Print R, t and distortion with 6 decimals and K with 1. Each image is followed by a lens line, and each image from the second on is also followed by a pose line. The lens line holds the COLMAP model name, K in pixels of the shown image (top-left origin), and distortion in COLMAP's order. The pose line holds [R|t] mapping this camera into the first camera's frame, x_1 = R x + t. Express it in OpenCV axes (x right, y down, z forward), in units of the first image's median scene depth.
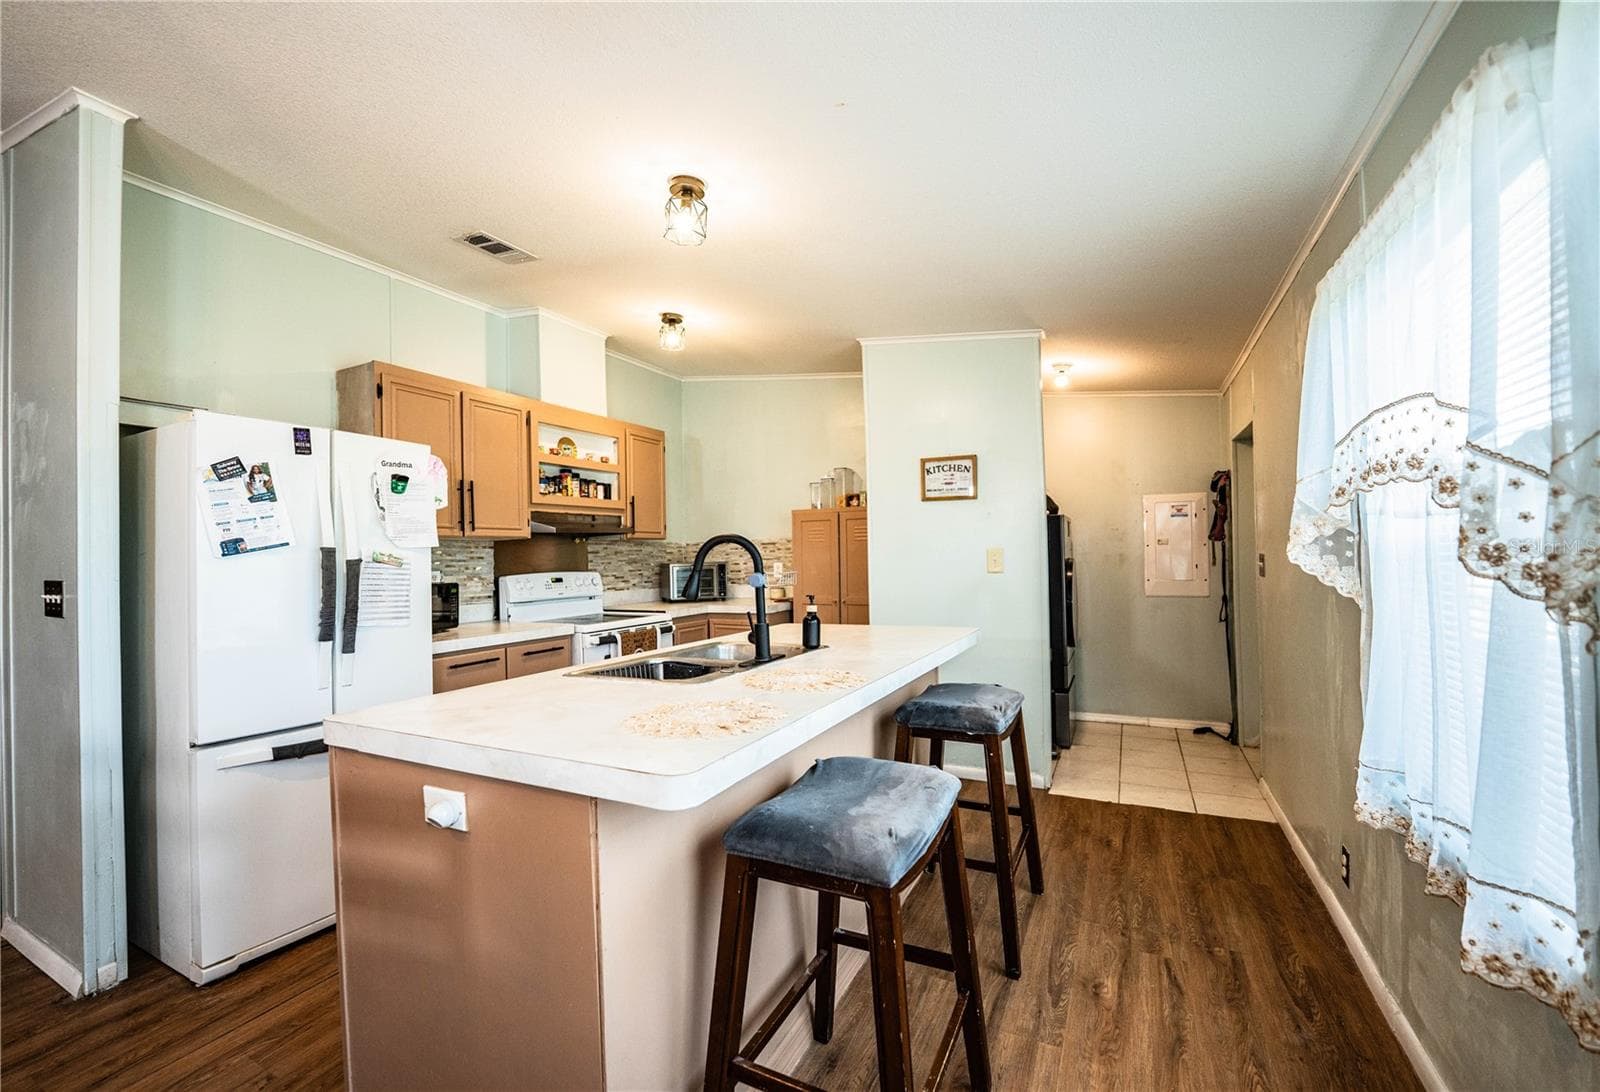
lens RADIAL K [[664.0, 0, 782.9], [0, 664.0, 549.4], [0, 0, 1]] dist [-0.021094, -0.000195]
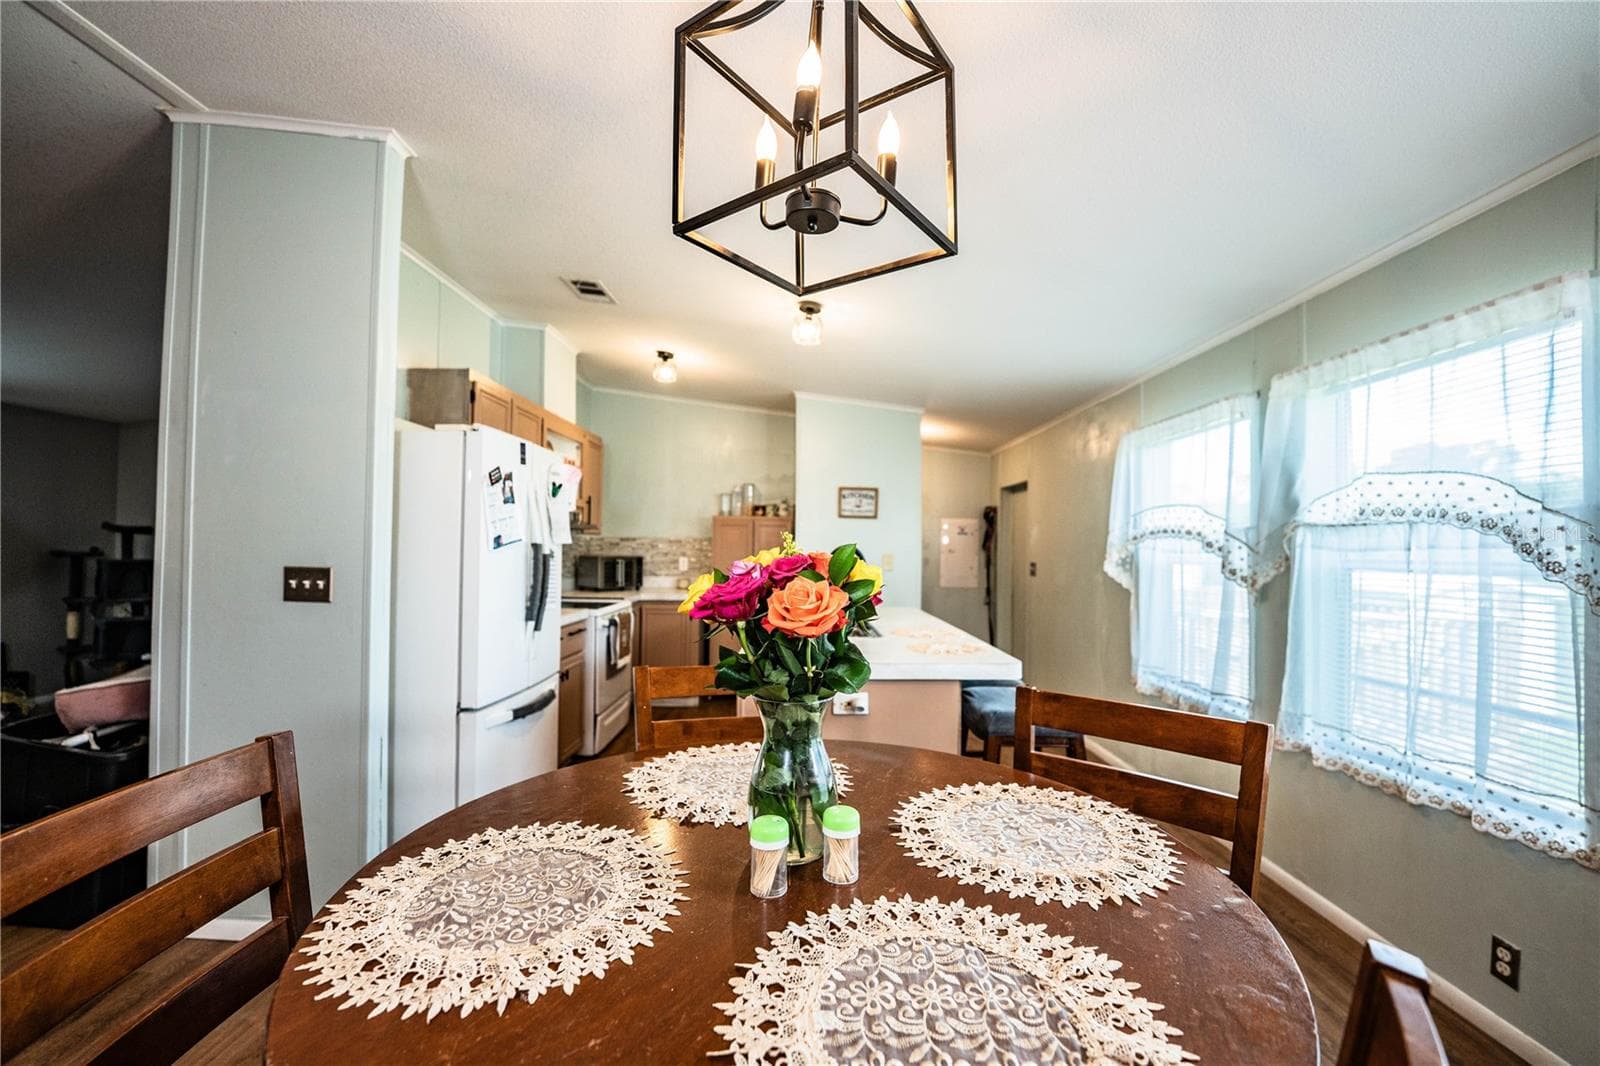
lens RADIAL K [[650.0, 0, 799.3], [0, 650.0, 540.2], [0, 0, 1]] dist [-0.023086, -0.000204]
pose [[0.886132, 0.037975, 0.461874, -0.486793], [-0.036929, 0.999254, -0.011307, -0.007533], [-0.461958, -0.007037, 0.886874, -0.163115]]
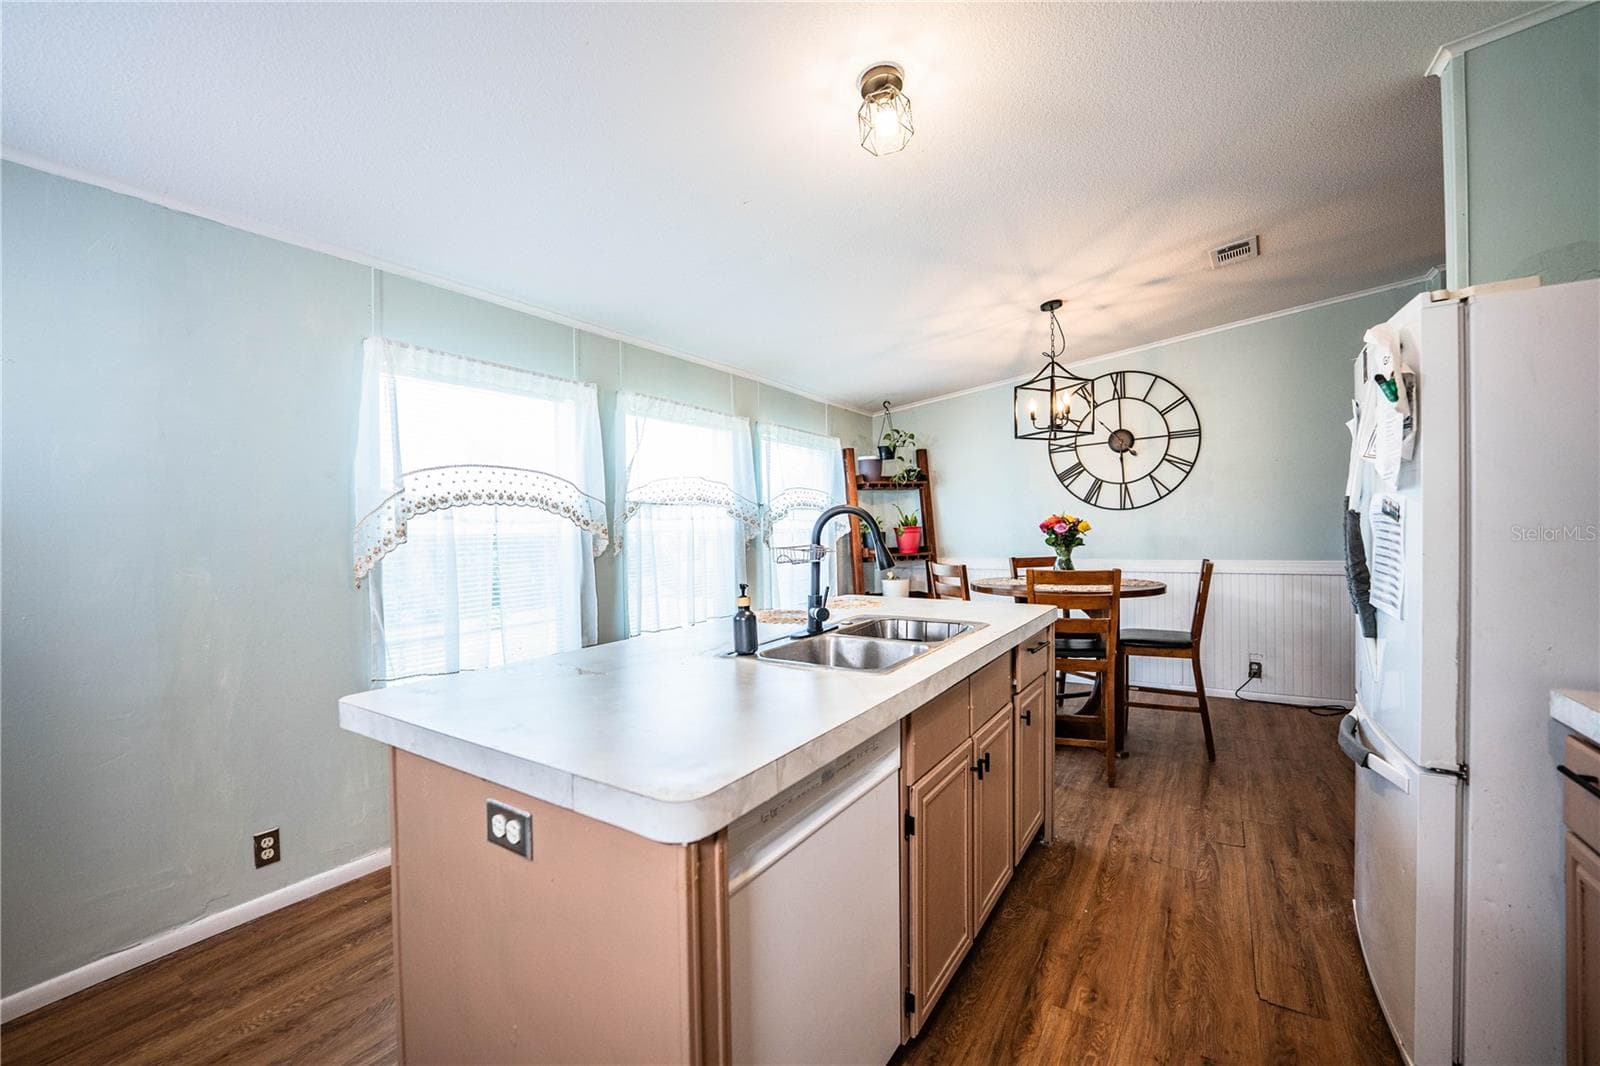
lens RADIAL K [[650.0, 0, 799.3], [0, 650.0, 540.2], [0, 0, 1]] dist [-0.023086, -0.000204]
pose [[-0.995540, 0.029601, 0.089577, -0.052396], [0.030366, 0.999513, 0.007184, 0.006688], [-0.089321, 0.009872, -0.995954, 1.086114]]
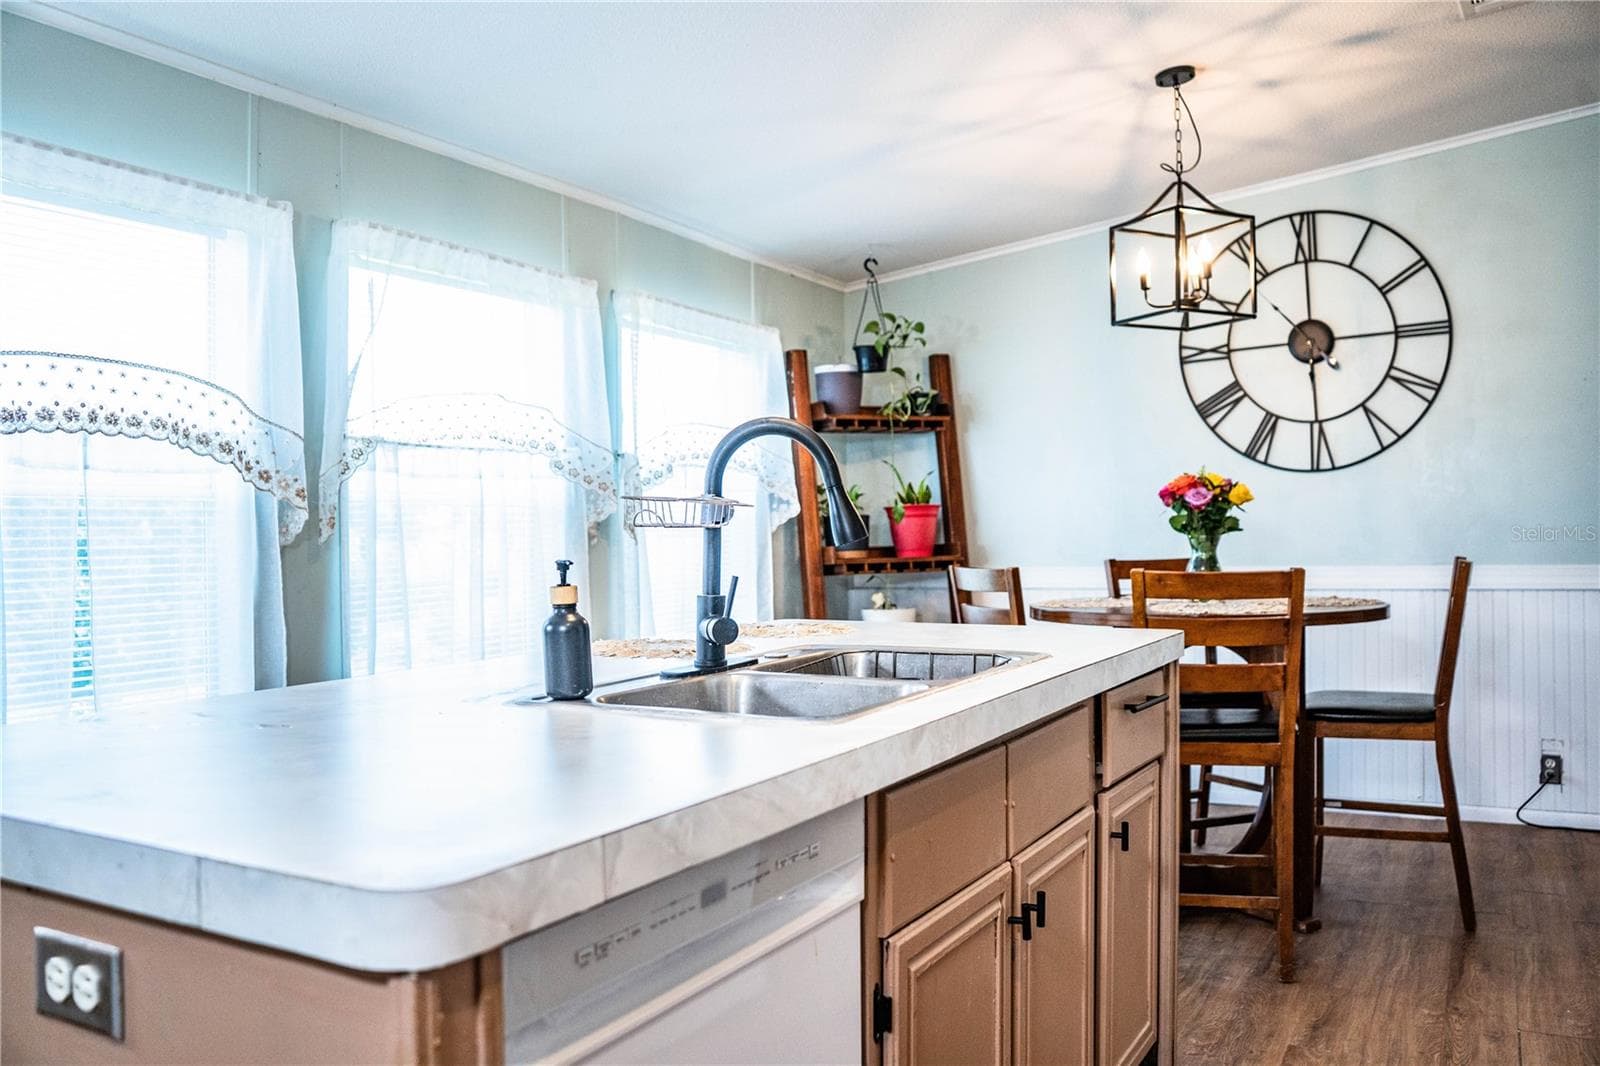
lens RADIAL K [[1297.0, 0, 800.0], [0, 1297.0, 533.0], [0, 0, 1]] dist [-0.115037, 0.079907]
pose [[-0.999384, 0.029127, 0.019570, -0.064894], [0.028941, 0.999534, -0.009702, 0.037224], [-0.019844, -0.009130, -0.999761, 1.092903]]
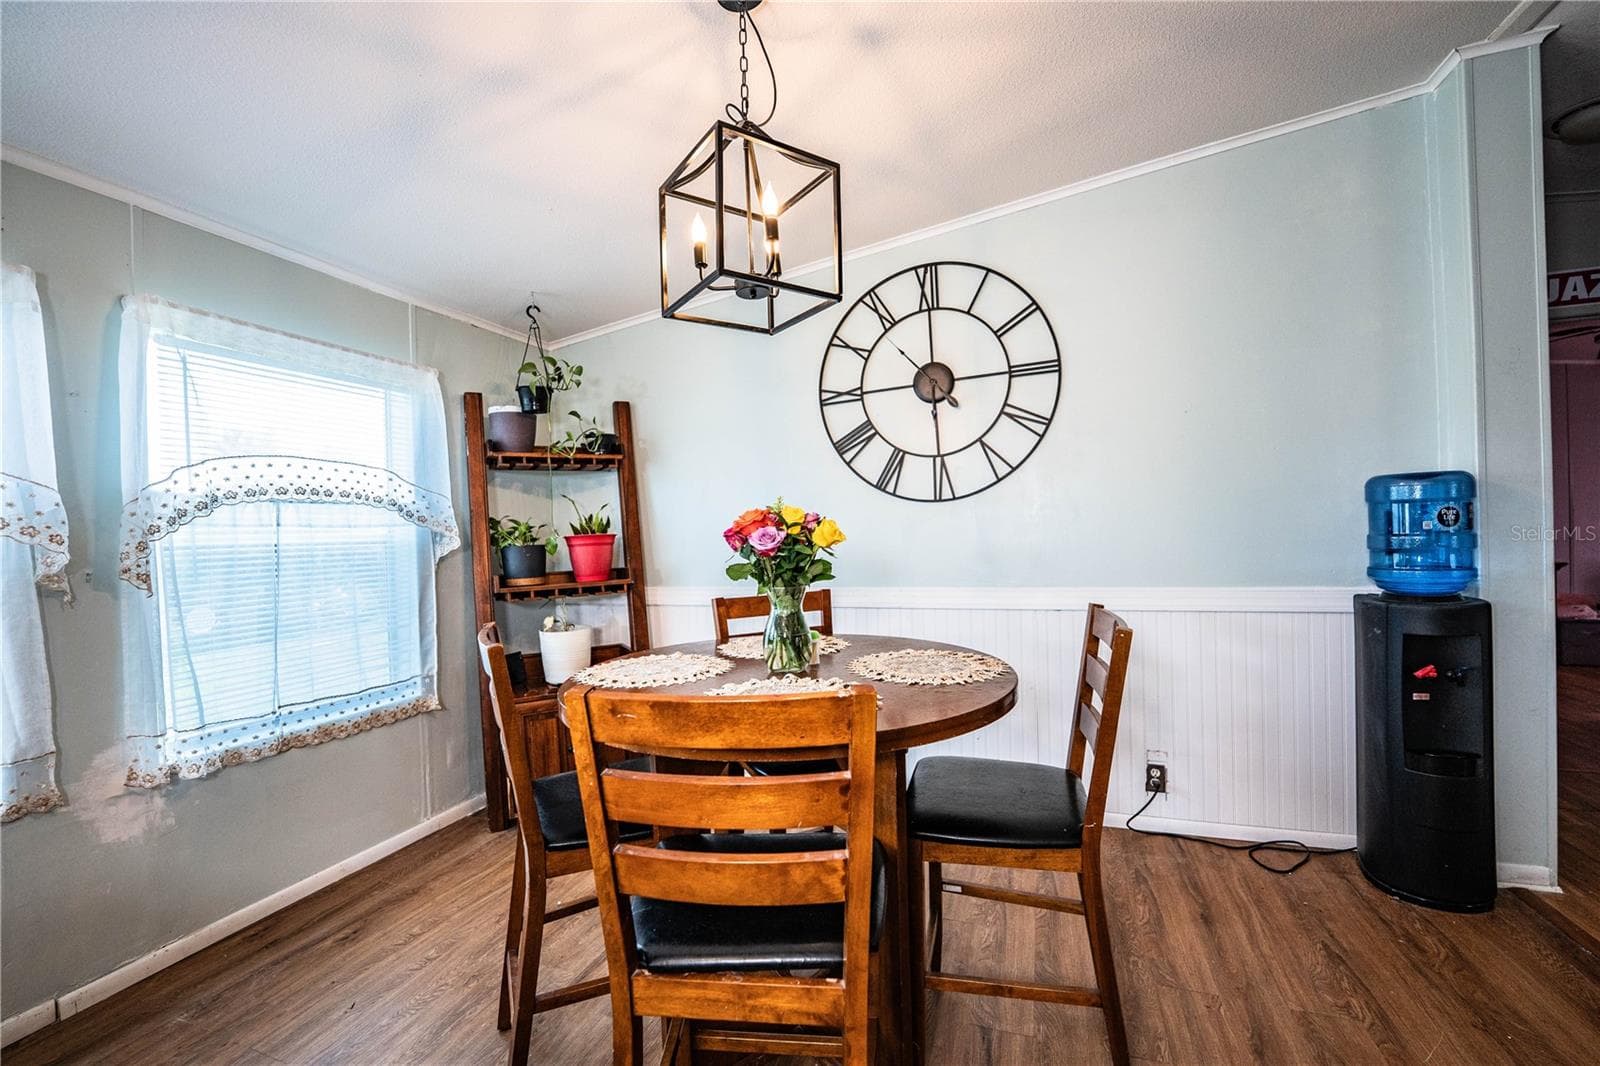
lens RADIAL K [[650.0, 0, 799.3], [0, 650.0, 540.2], [0, 0, 1]] dist [-0.023086, -0.000204]
pose [[-0.991224, 0.044599, -0.124441, -0.333657], [0.043960, 0.999002, 0.007874, 0.006319], [0.124668, 0.002334, -0.992196, 0.452544]]
